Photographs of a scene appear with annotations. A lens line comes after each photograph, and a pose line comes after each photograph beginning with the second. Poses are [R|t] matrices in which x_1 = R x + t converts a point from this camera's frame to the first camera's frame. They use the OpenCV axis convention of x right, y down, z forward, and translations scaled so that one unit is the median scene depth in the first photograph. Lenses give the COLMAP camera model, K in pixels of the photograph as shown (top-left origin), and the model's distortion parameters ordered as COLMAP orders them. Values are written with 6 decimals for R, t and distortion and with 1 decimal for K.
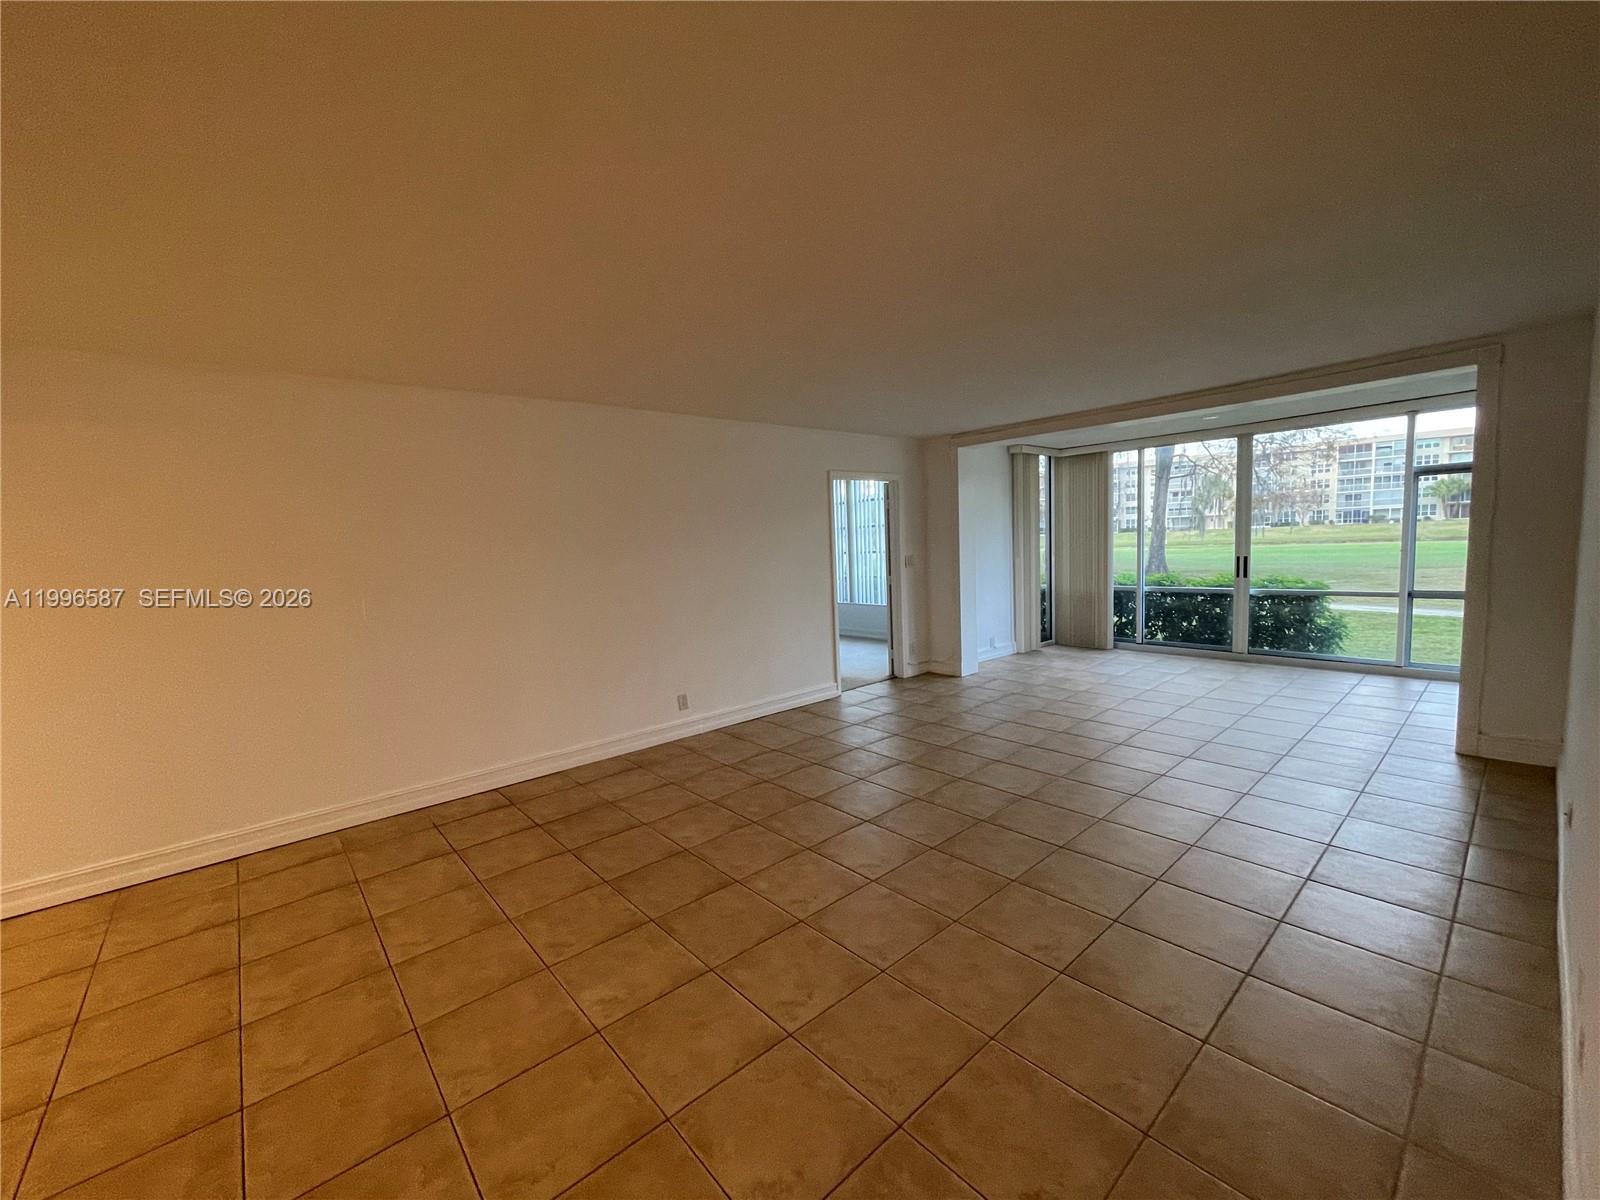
lens RADIAL K [[644.0, 0, 785.4], [0, 644.0, 604.8], [0, 0, 1]] dist [-0.001700, -0.000451]
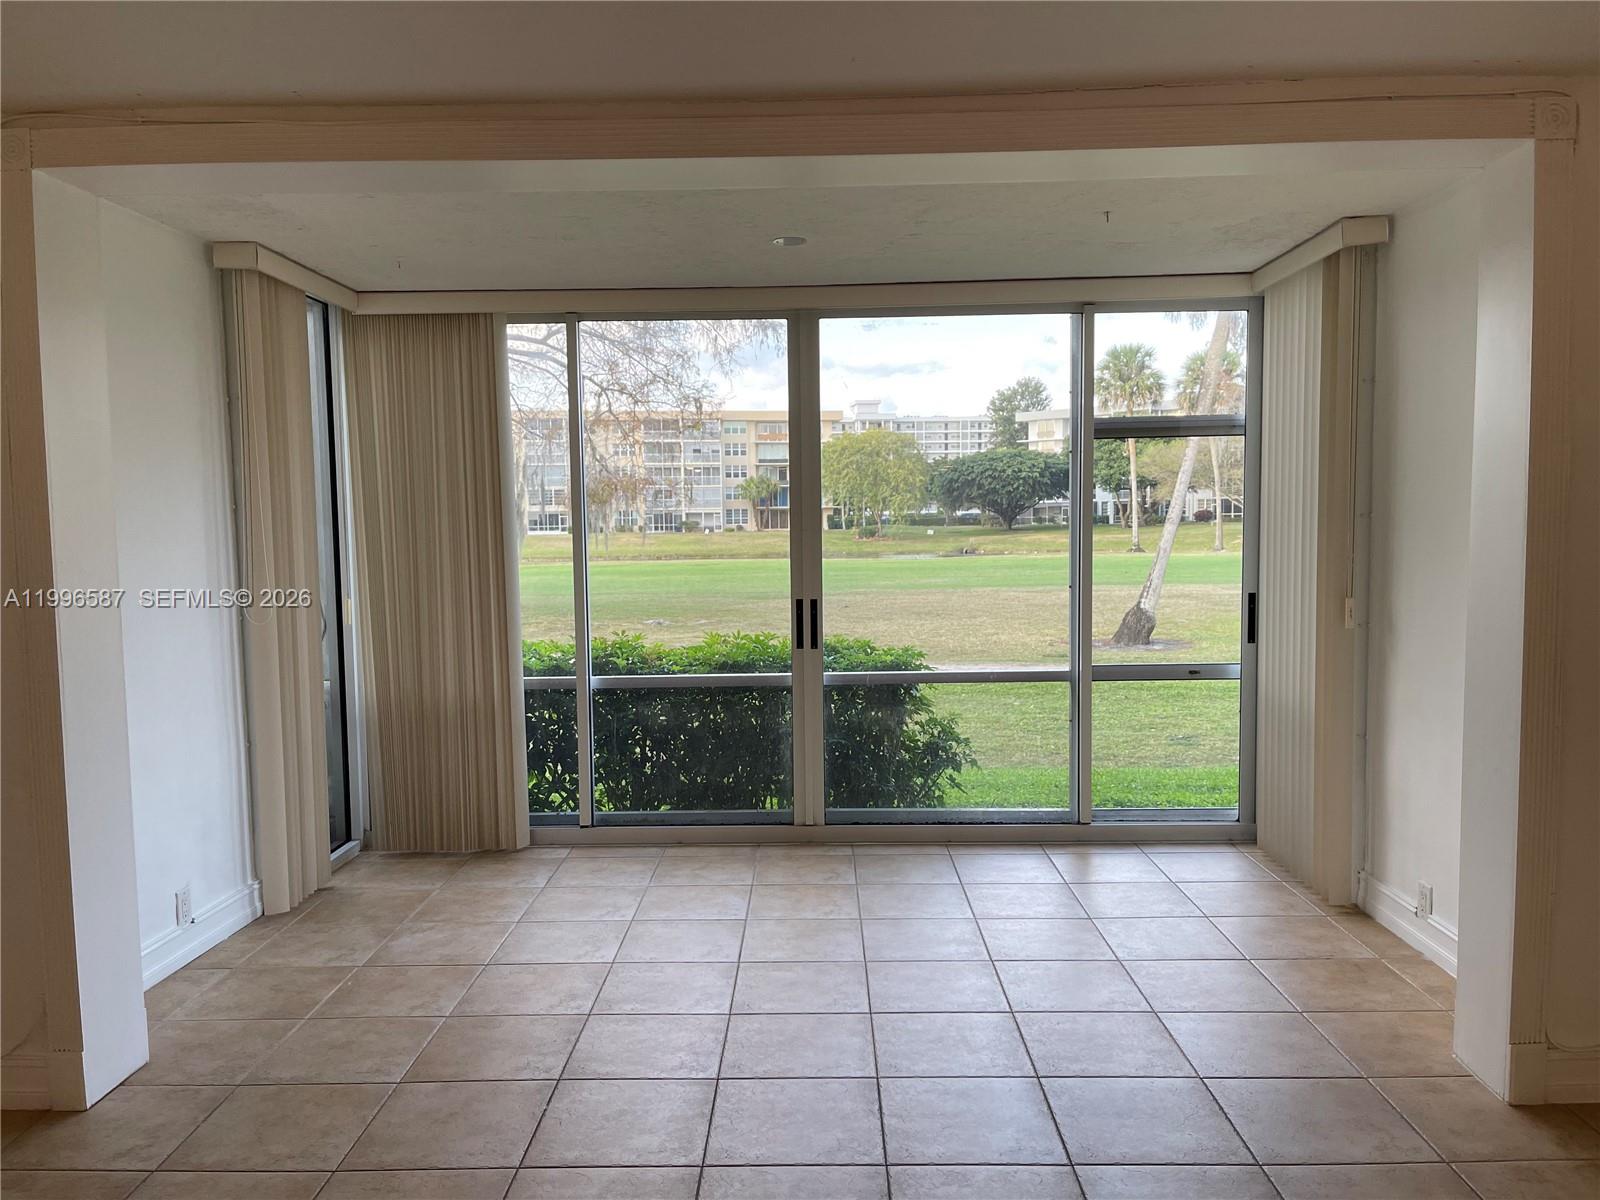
lens RADIAL K [[1200.4, 0, 796.2], [0, 1200.4, 603.1], [0, 0, 1]] dist [0.111980, -0.162540]
pose [[0.667481, -0.015252, 0.744471, 0.098312], [0.055600, 0.998020, -0.029404, -0.043308], [-0.742548, 0.061019, 0.667007, 0.419624]]
